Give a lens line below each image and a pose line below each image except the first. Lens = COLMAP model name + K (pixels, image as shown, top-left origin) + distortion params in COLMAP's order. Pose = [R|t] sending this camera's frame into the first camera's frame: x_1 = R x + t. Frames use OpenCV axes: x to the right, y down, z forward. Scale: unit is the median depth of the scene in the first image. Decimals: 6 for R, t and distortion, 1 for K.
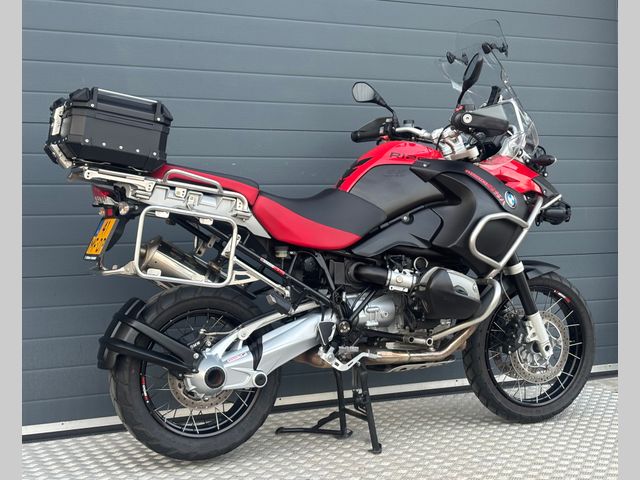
lens RADIAL K [[1024.1, 0, 320.0], [0, 1024.1, 240.0], [0, 0, 1]] dist [0.140162, -1.048441]
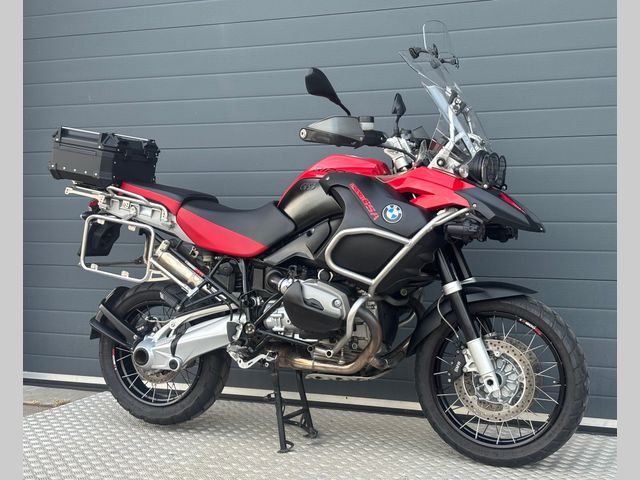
lens RADIAL K [[989.1, 0, 320.0], [0, 989.1, 240.0], [0, 0, 1]] dist [0.039822, 0.002709]
pose [[0.637459, 0.036529, -0.769618, 0.883990], [-0.034483, 0.999227, 0.018866, -0.031915], [0.769713, 0.014512, 0.638226, 0.389657]]
